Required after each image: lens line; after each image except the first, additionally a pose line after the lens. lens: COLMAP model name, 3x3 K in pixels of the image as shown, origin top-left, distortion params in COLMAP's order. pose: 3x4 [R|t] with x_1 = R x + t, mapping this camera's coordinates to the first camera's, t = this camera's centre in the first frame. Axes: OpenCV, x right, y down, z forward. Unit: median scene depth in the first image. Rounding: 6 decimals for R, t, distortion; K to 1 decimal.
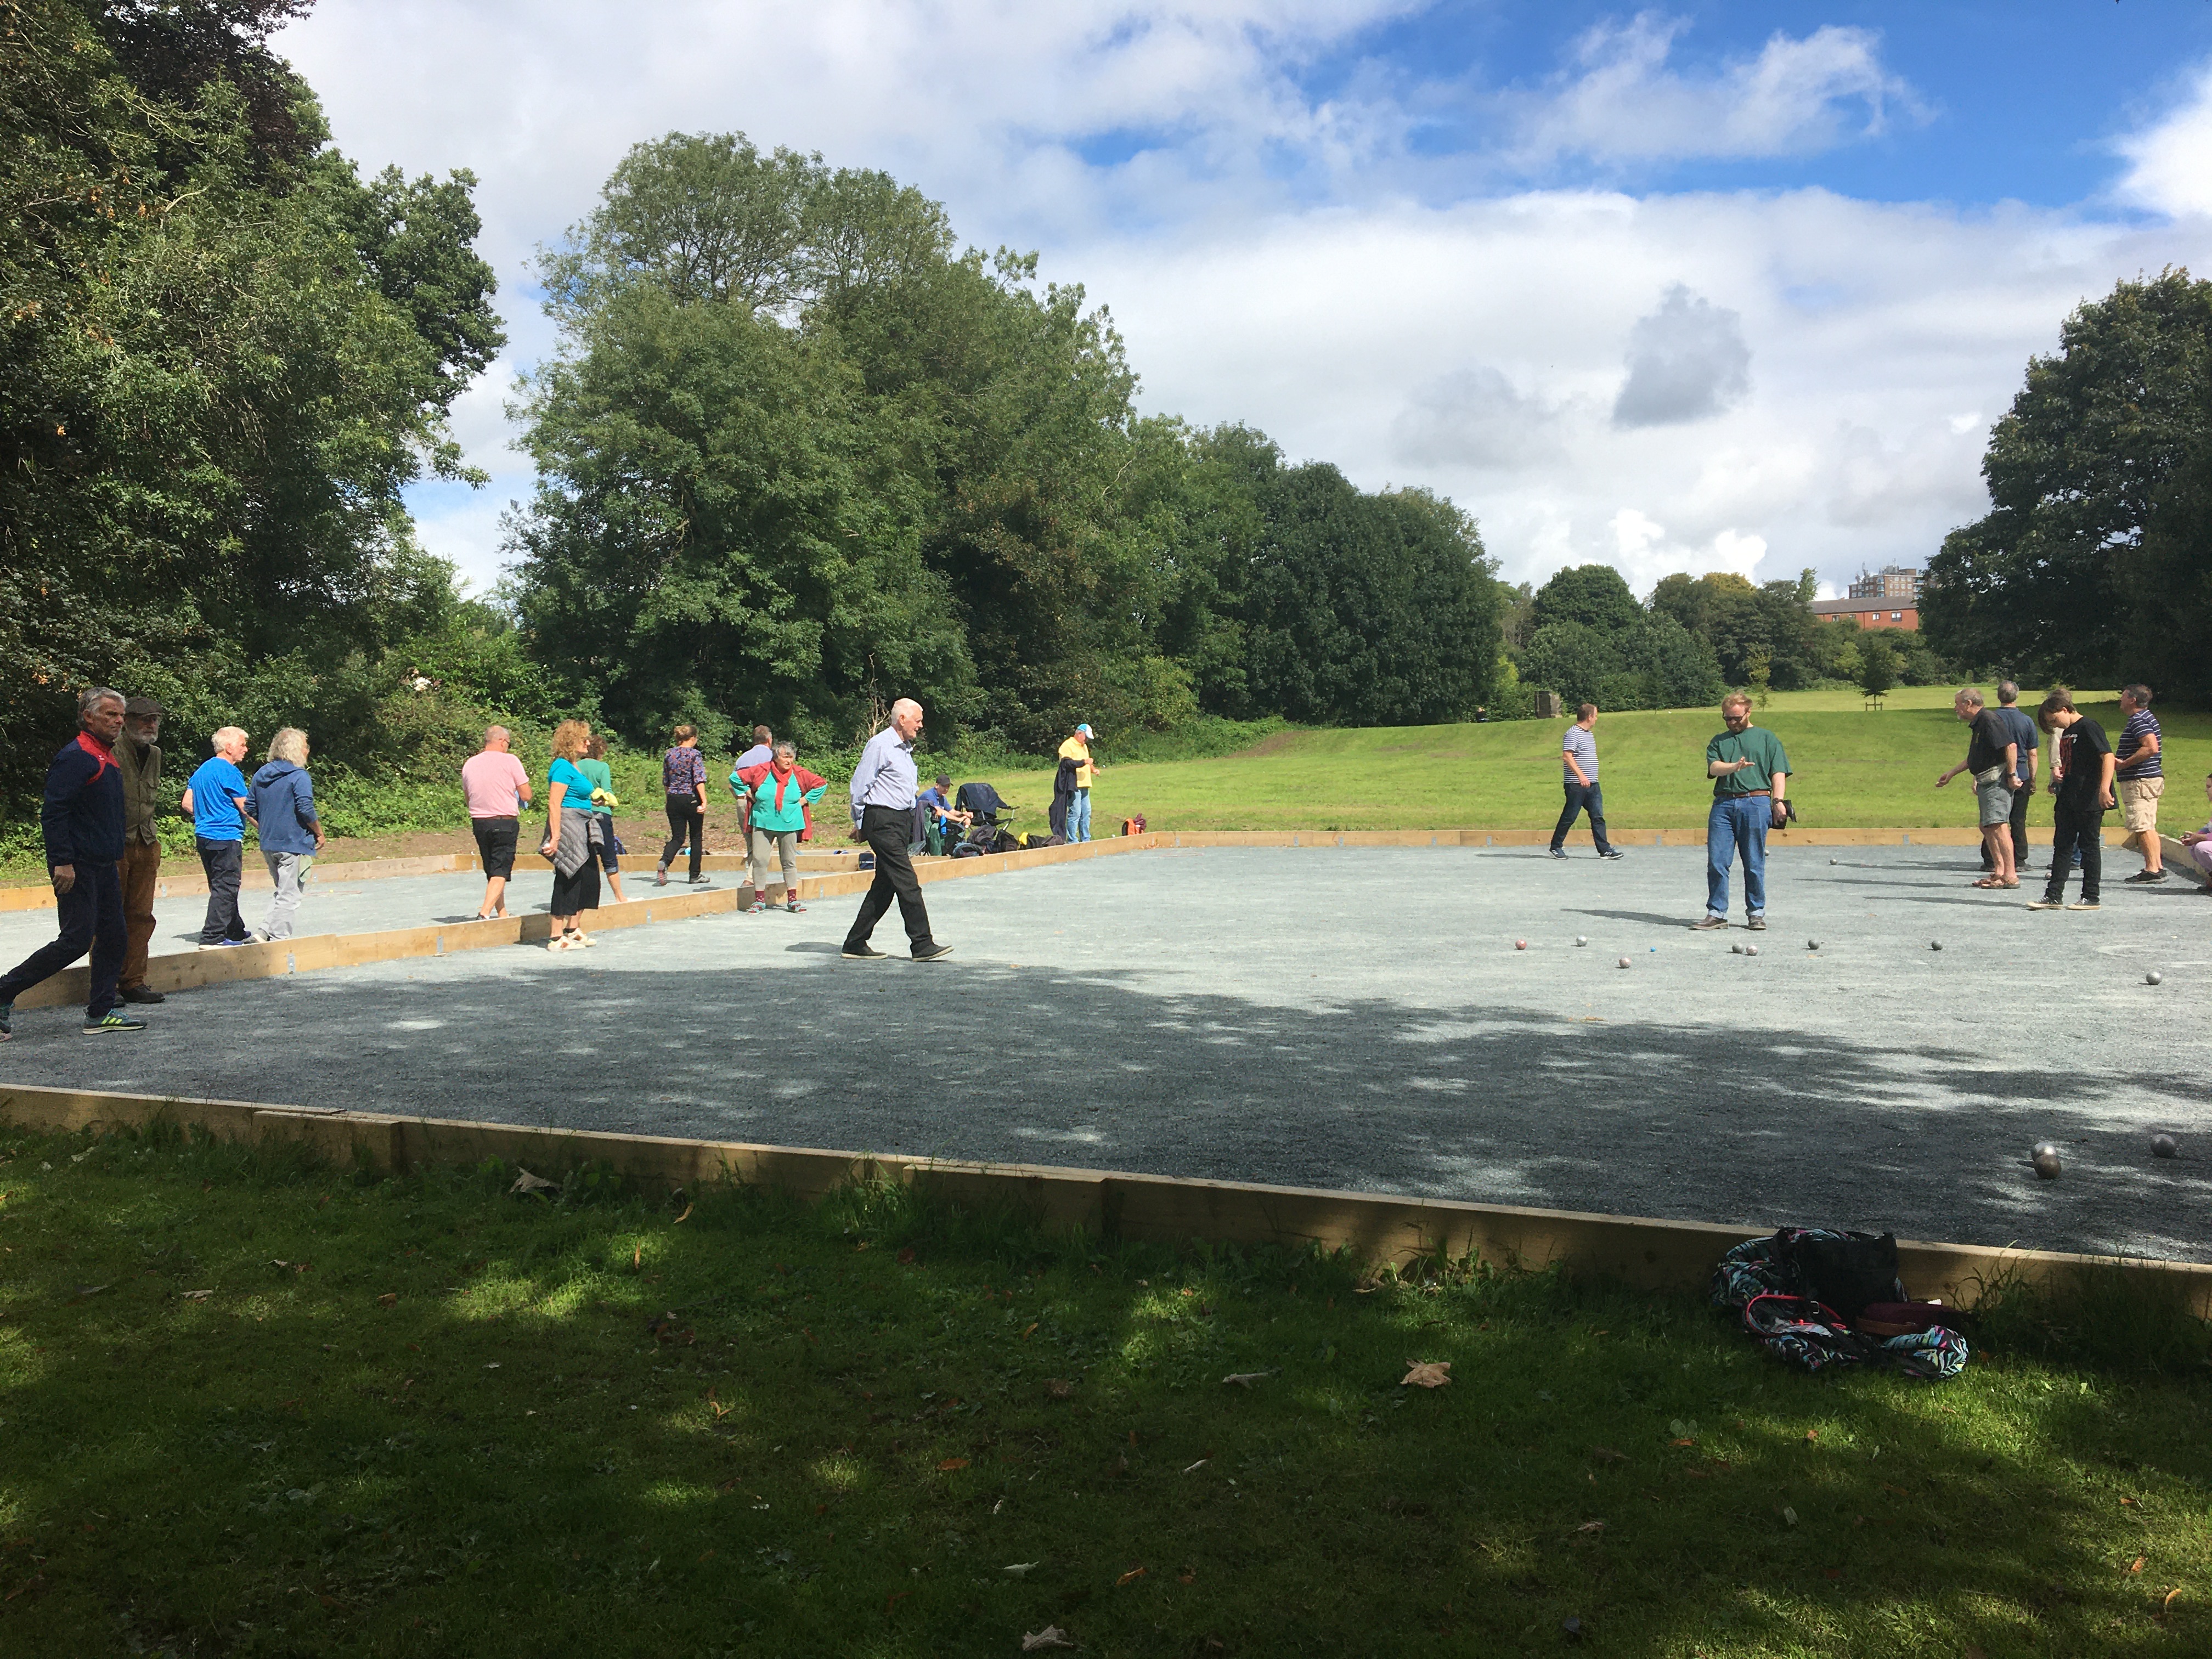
lens RADIAL K [[1847.1, 0, 1096.2], [0, 1847.1, 837.7], [0, 0, 1]] dist [0.071510, -0.099485]
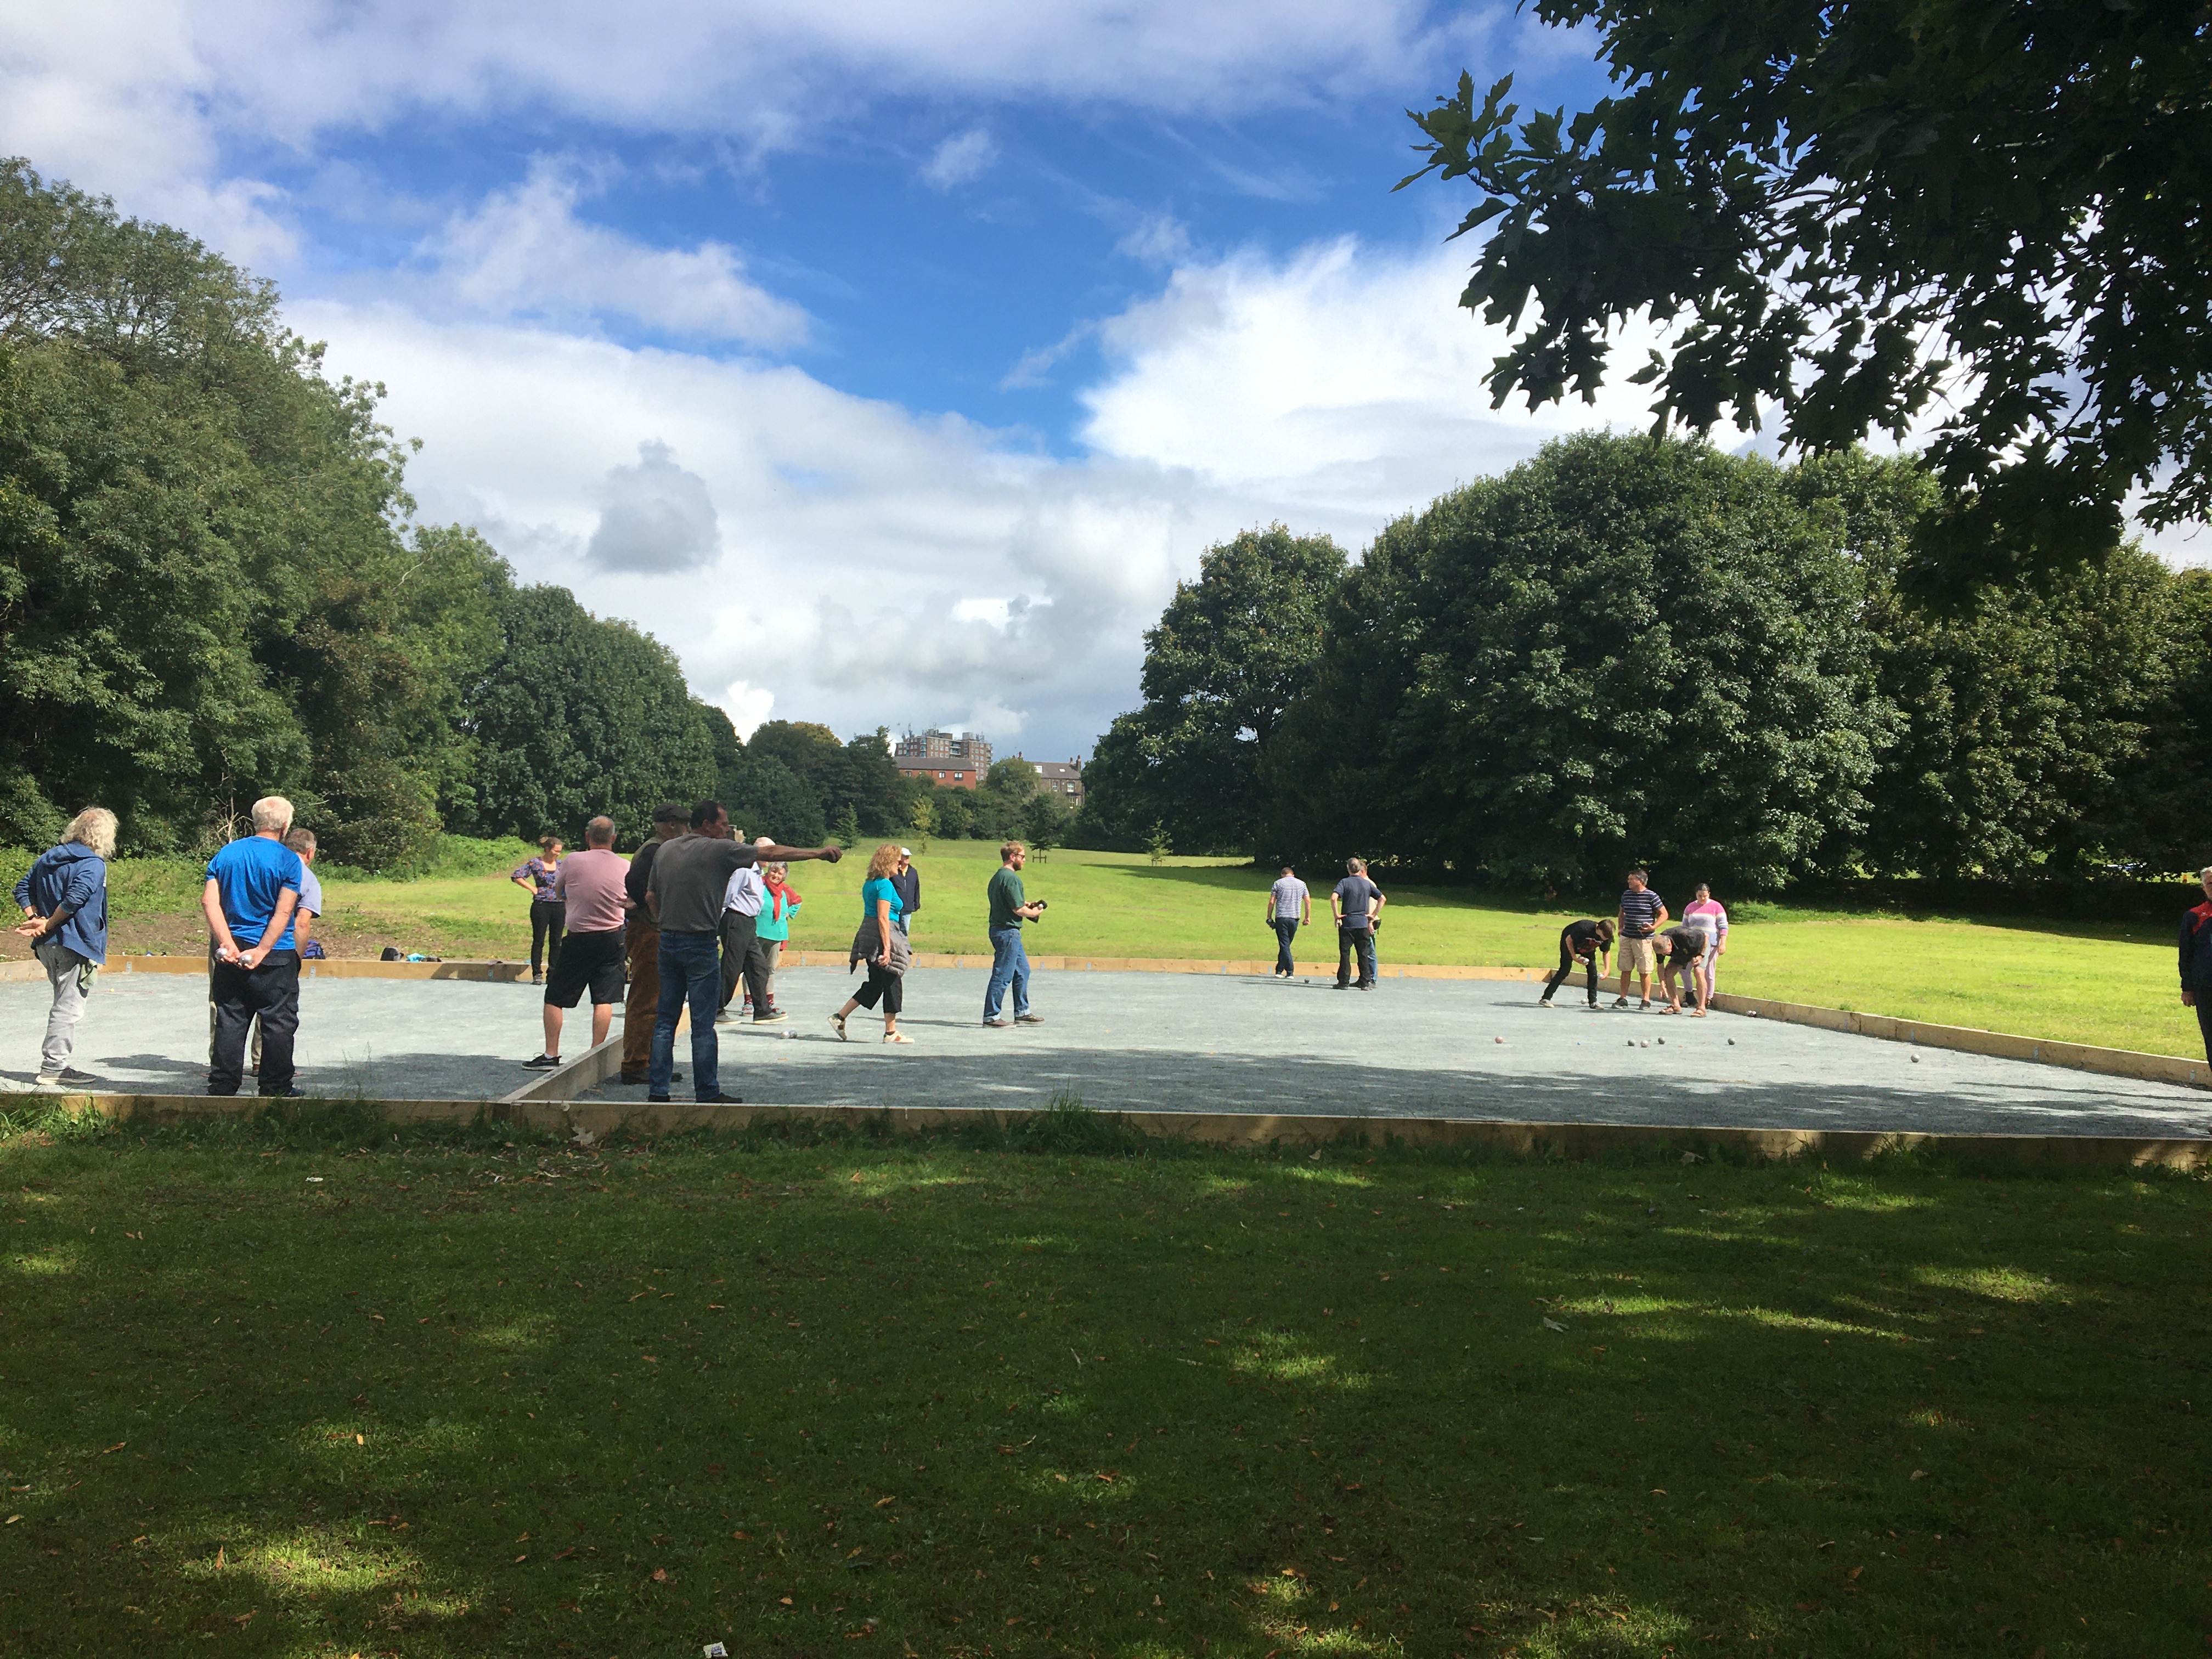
lens RADIAL K [[2151.3, 0, 697.0], [0, 2151.3, 829.8], [0, 0, 1]] dist [-0.022378, -0.009459]
pose [[0.865780, 0.055581, 0.497329, -0.349087], [-0.023081, 0.997190, -0.071265, 0.008702], [-0.499893, 0.050221, 0.864630, -0.032034]]
